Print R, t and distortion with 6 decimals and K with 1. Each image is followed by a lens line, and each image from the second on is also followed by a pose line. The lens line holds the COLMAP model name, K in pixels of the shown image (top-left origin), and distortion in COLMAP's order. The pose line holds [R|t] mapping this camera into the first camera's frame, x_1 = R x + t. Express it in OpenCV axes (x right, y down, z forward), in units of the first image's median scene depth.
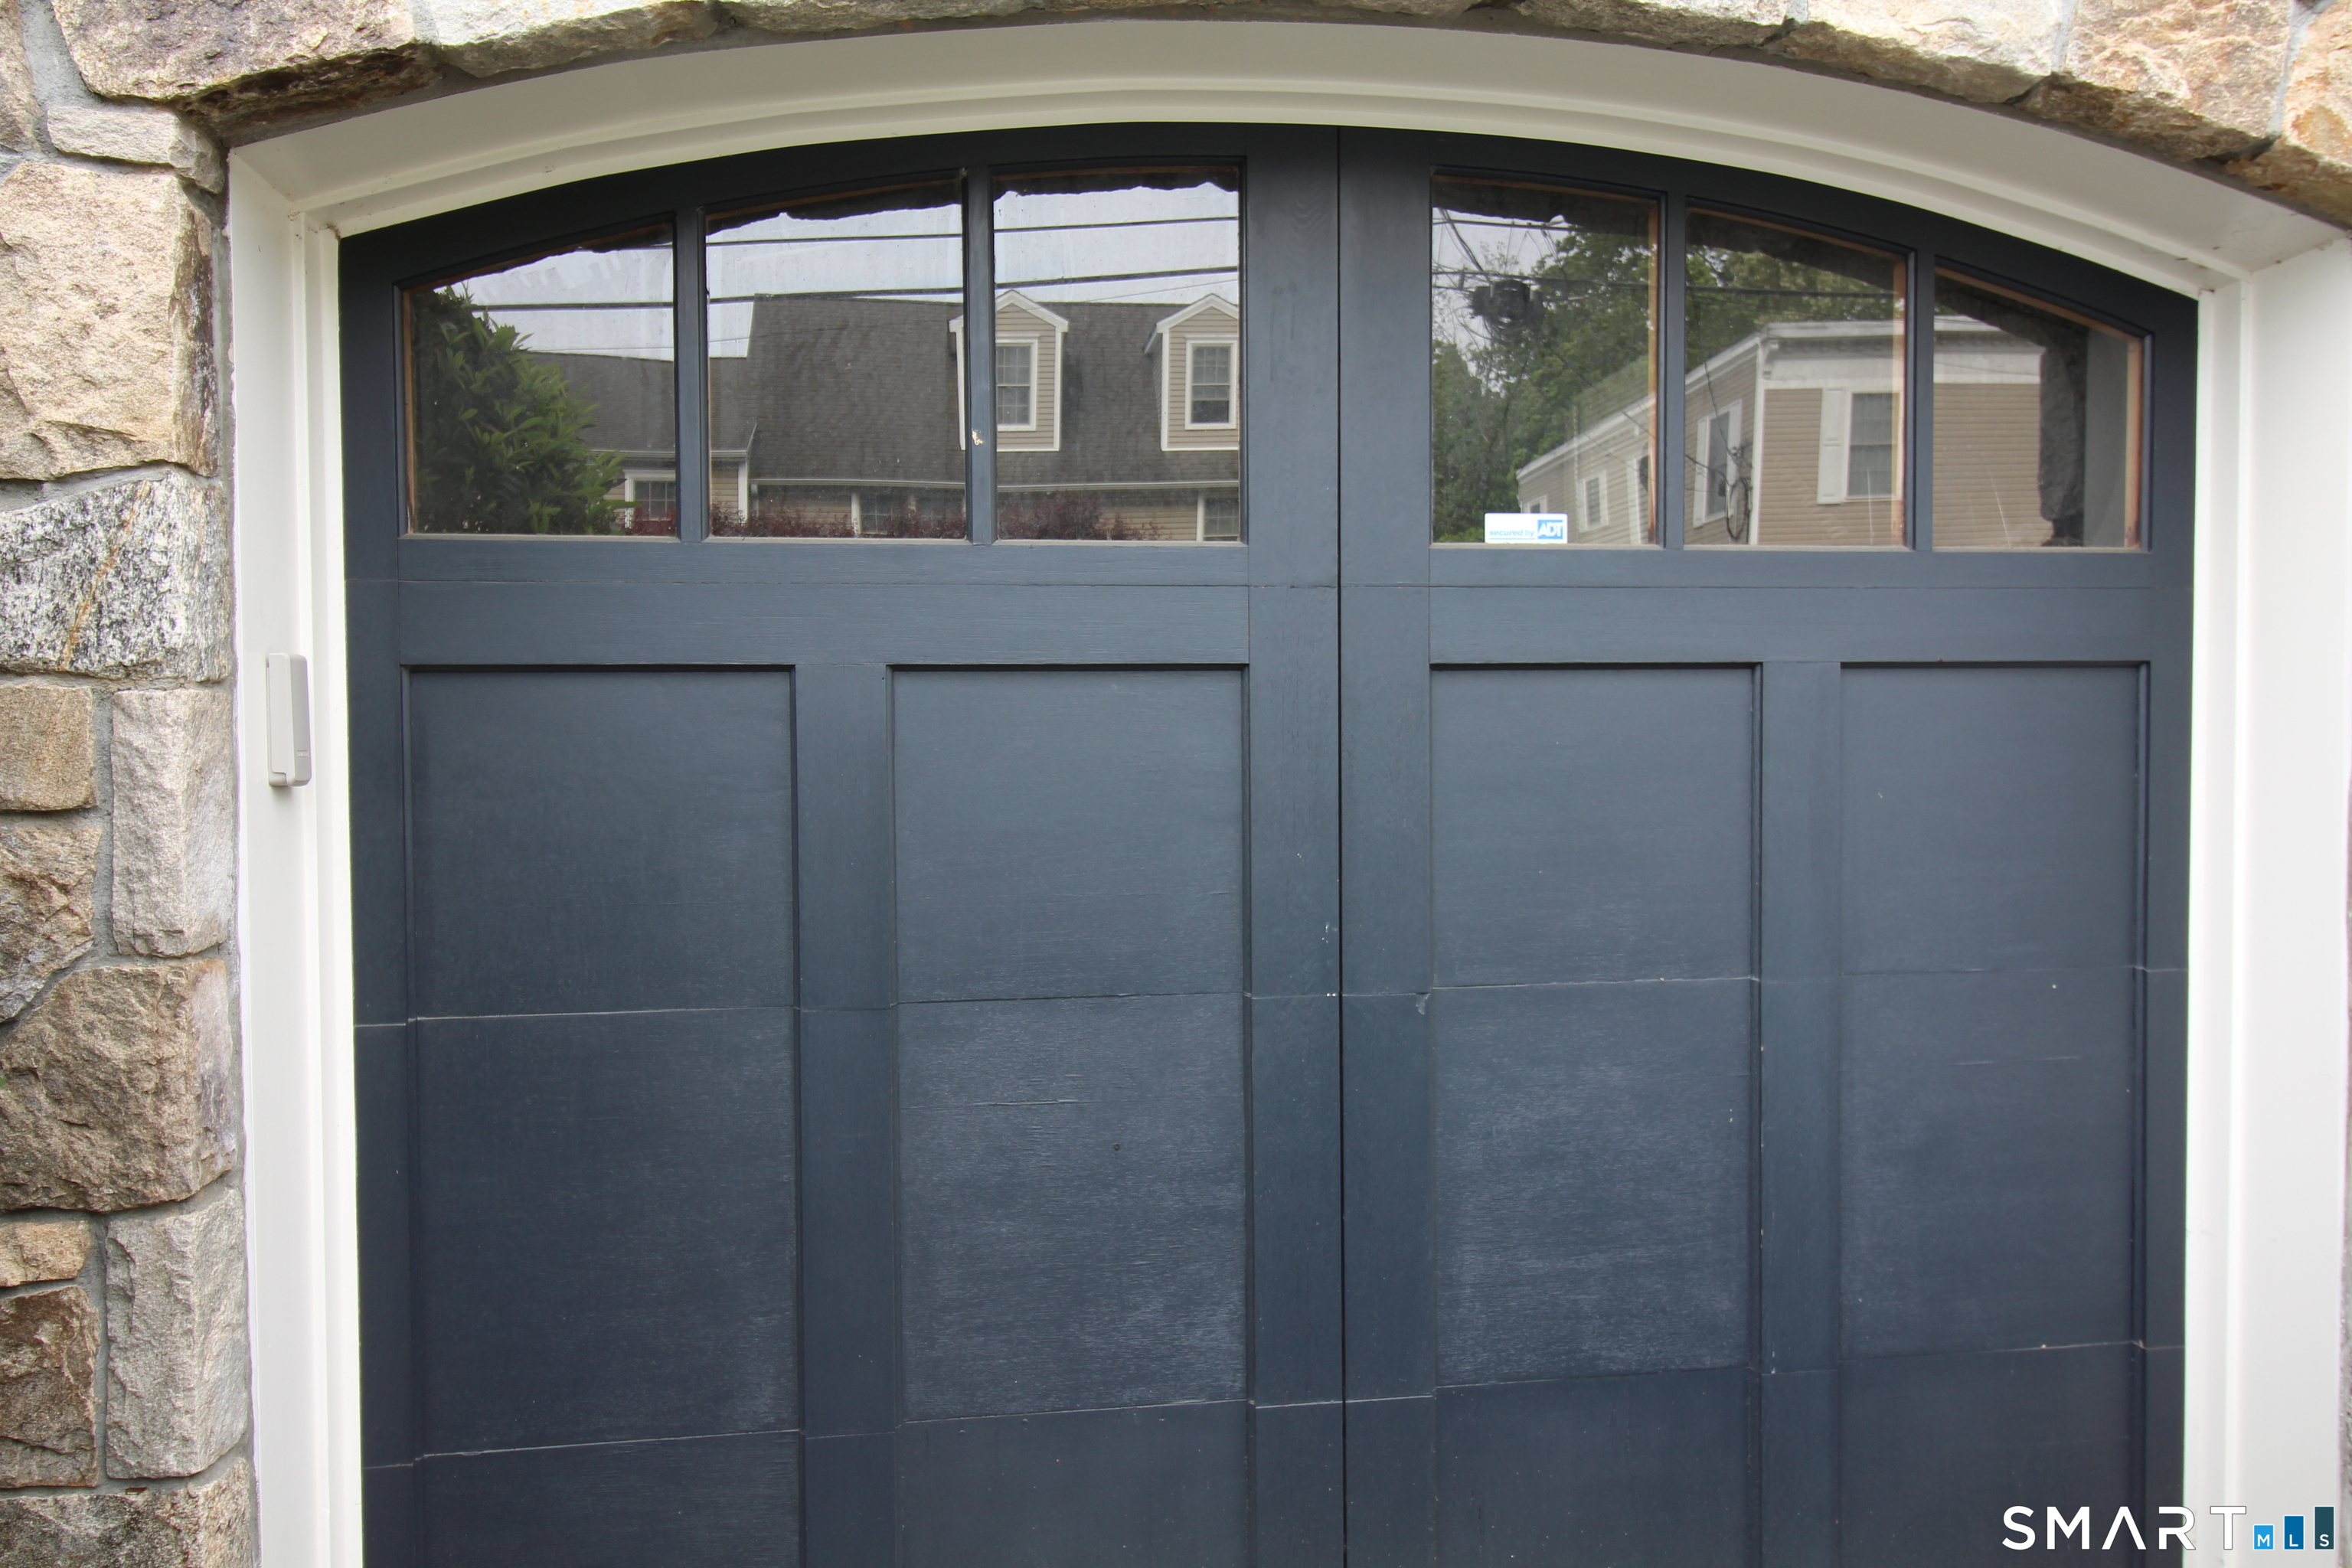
lens RADIAL K [[1535.1, 0, 1176.0], [0, 1535.1, 784.0], [0, 0, 1]] dist [0.018183, -0.018629]
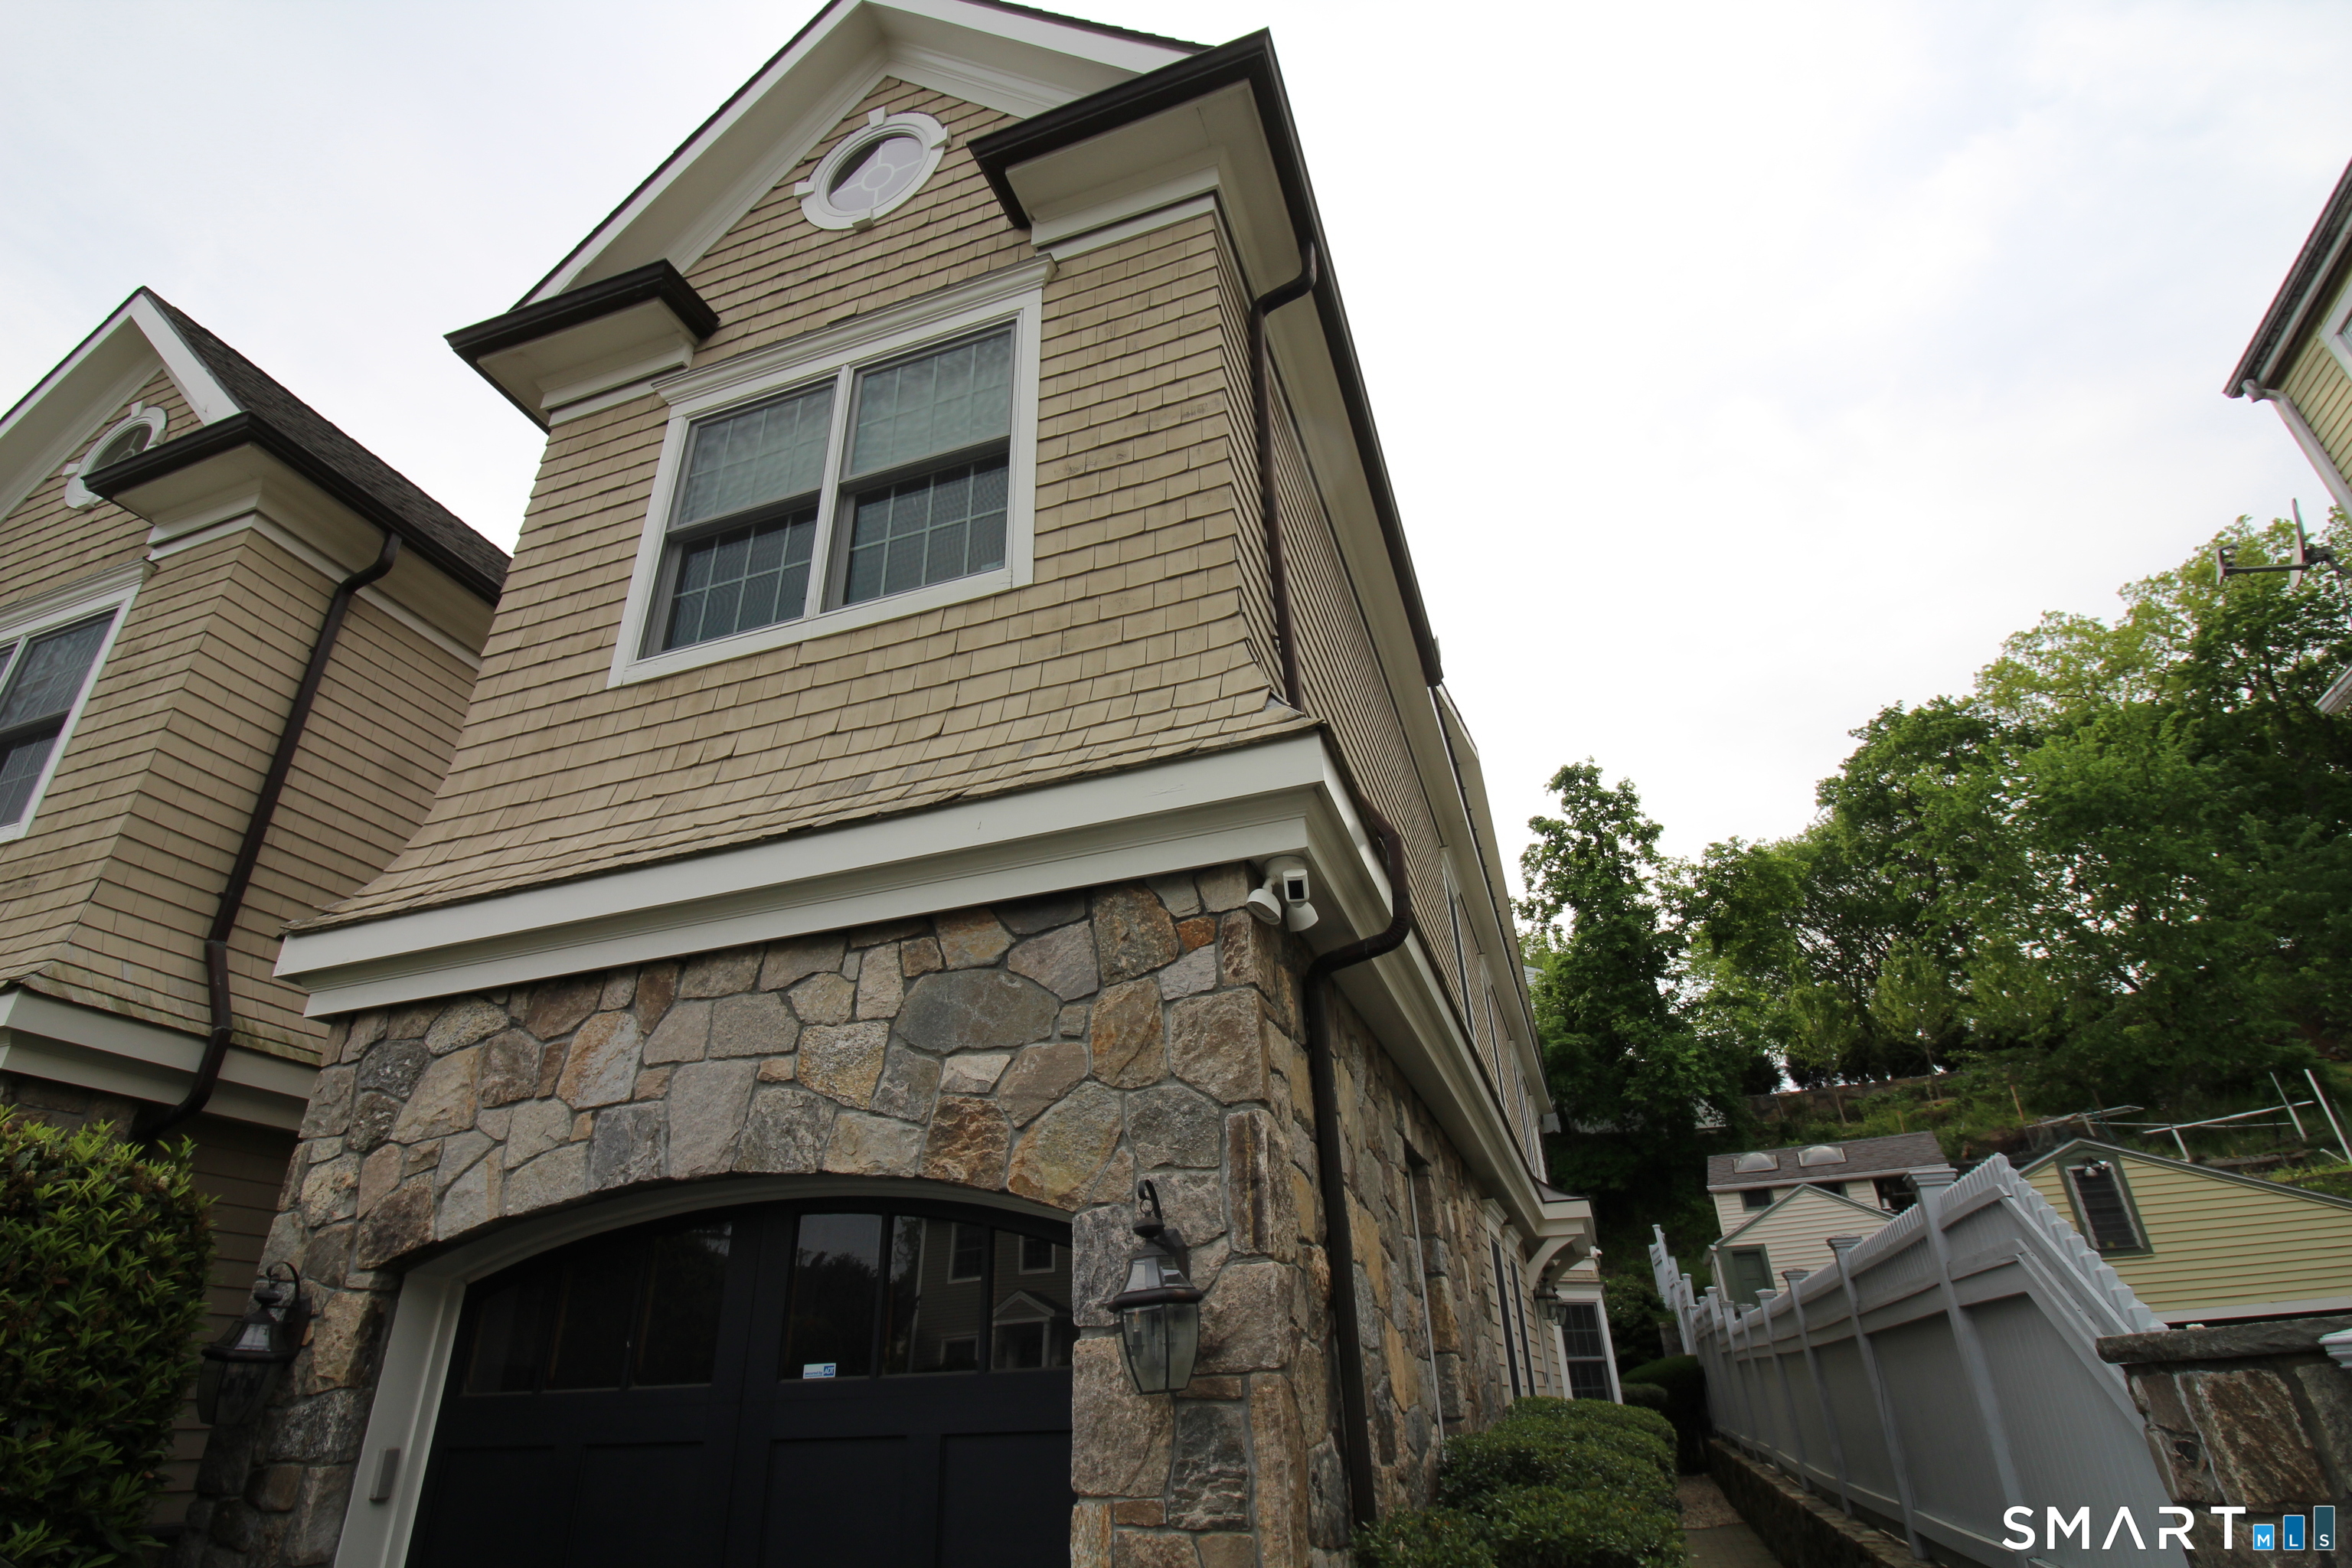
lens RADIAL K [[1187.4, 0, 1176.0], [0, 1187.4, 784.0], [0, 0, 1]] dist [-0.019420, -0.001522]
pose [[0.892244, -0.230615, -0.388224, 2.093399], [0.017965, 0.877199, -0.479792, -0.108506], [0.451197, 0.421117, 0.786818, -0.652016]]
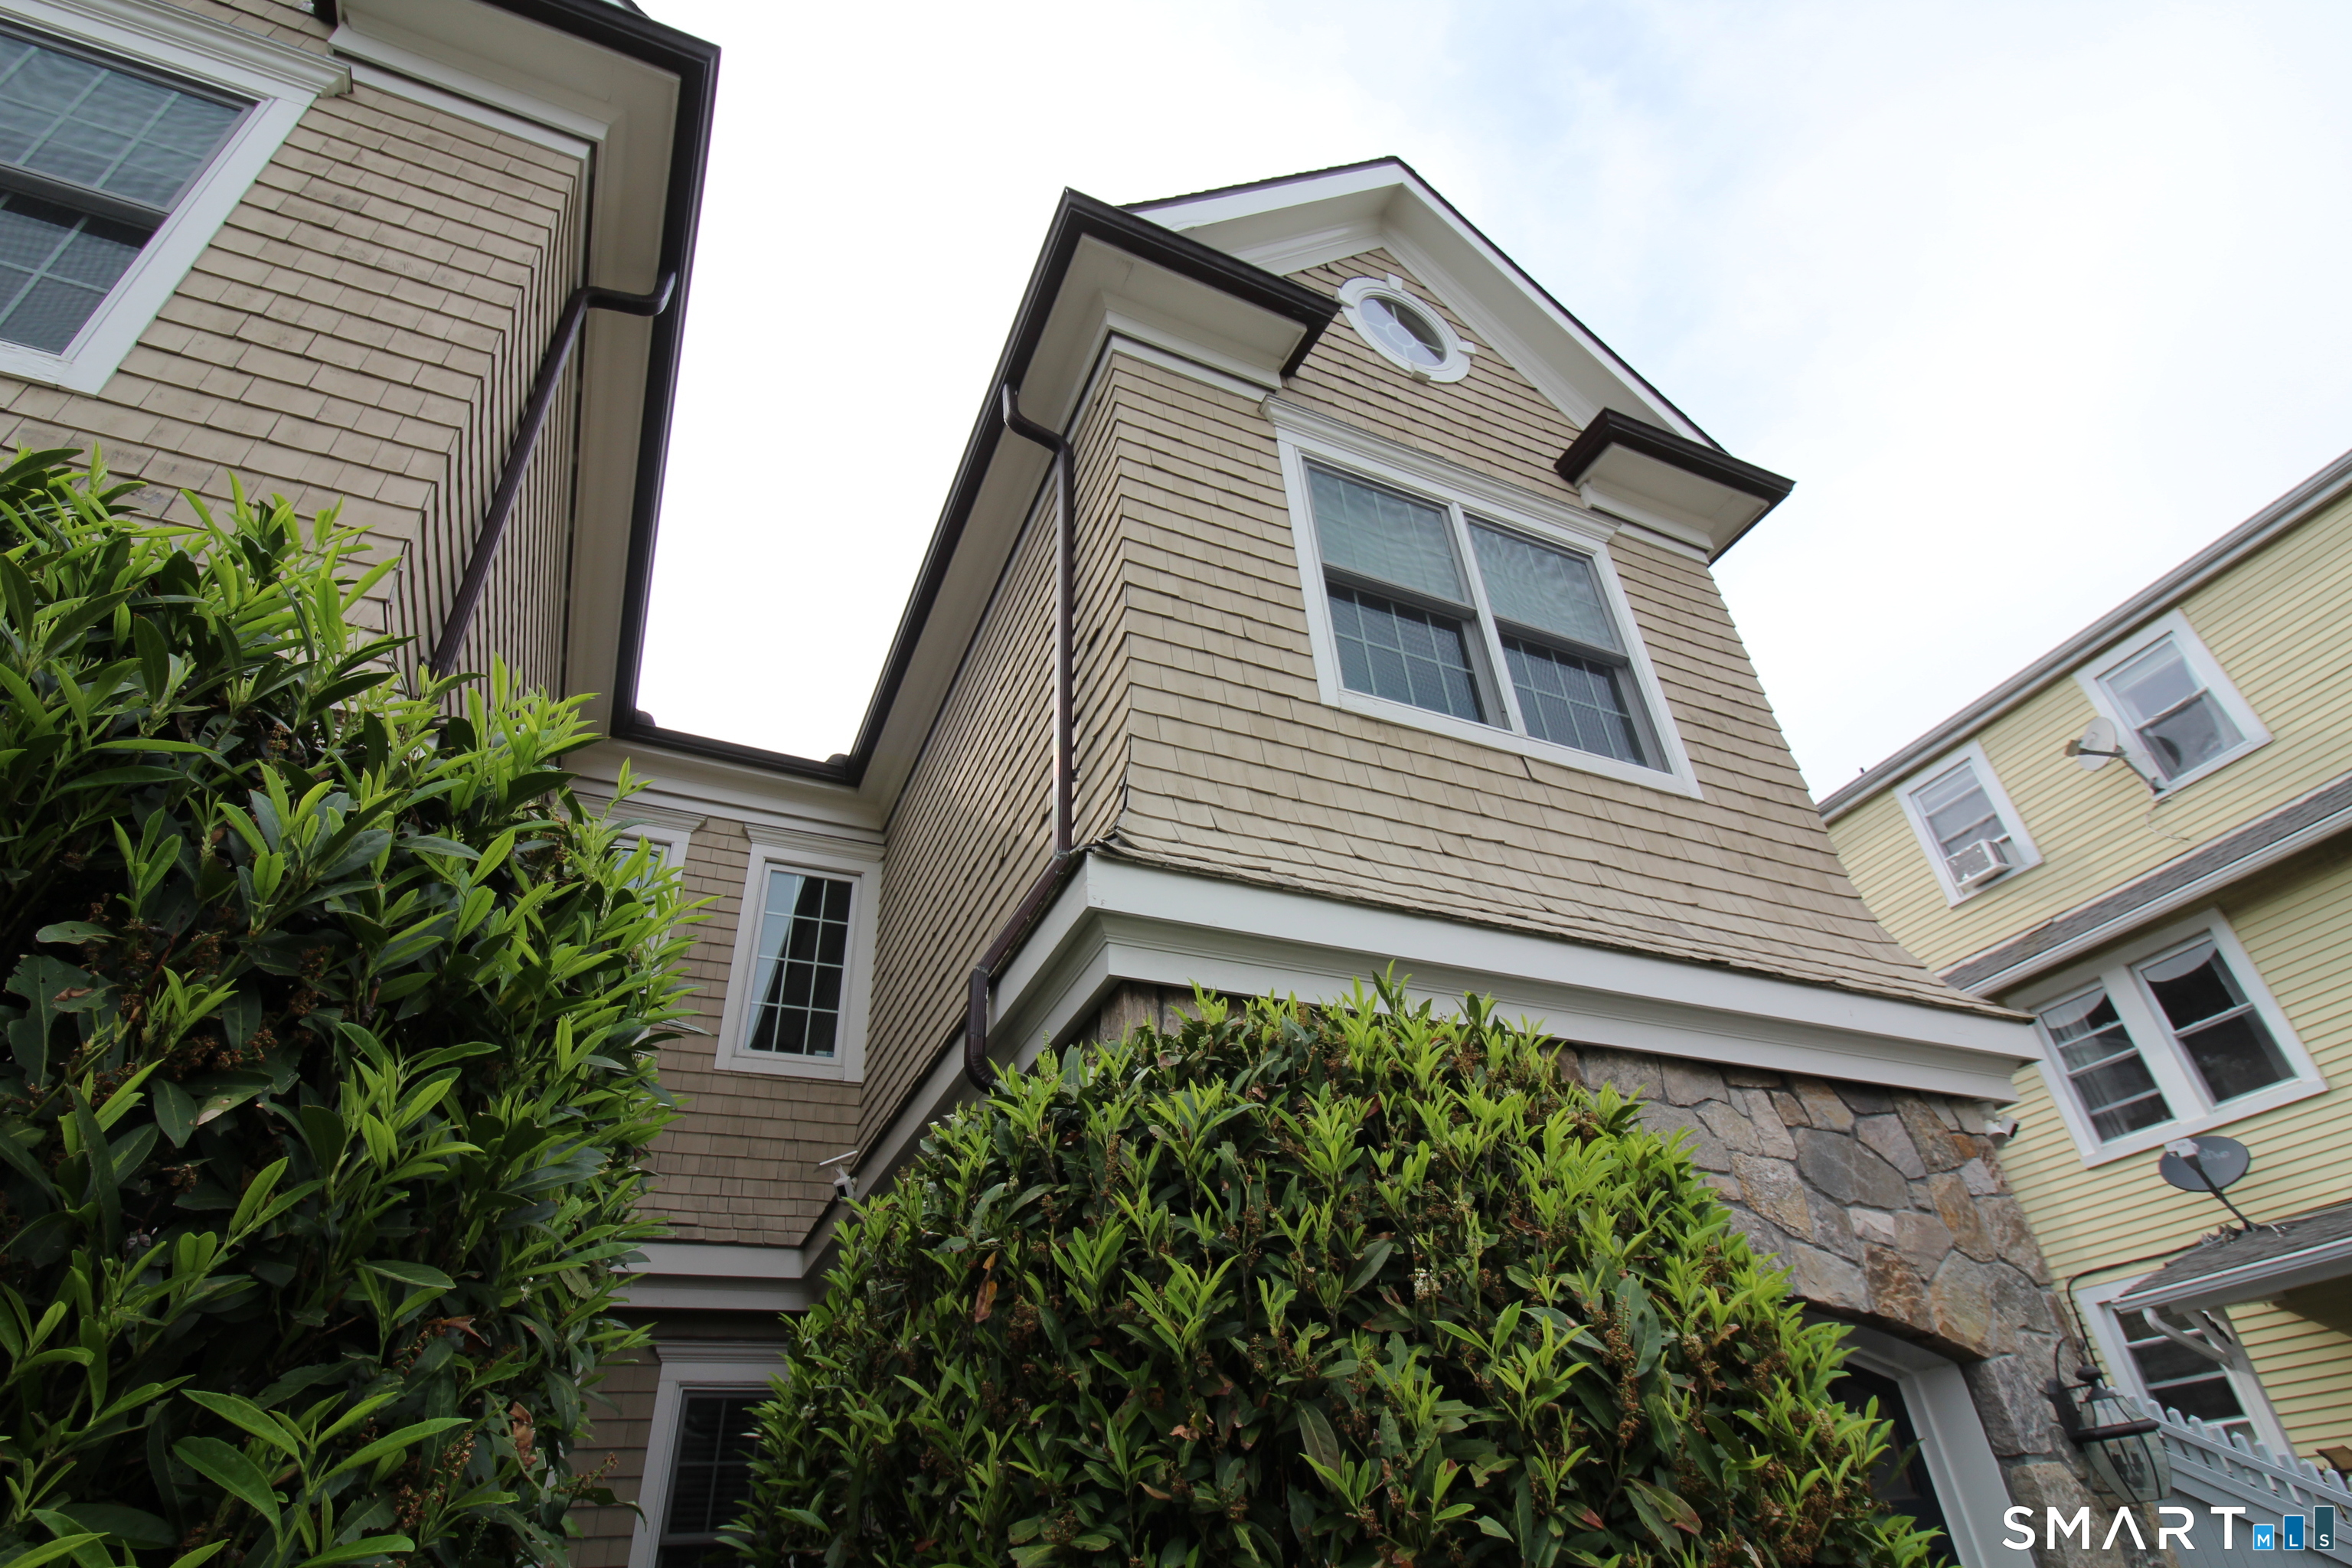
lens RADIAL K [[1187.4, 0, 1176.0], [0, 1187.4, 784.0], [0, 0, 1]] dist [-0.019420, -0.001522]
pose [[0.956104, 0.123858, 0.265563, -1.480107], [0.059955, 0.804414, -0.591036, -0.062523], [-0.286827, 0.581014, 0.761678, -0.907865]]
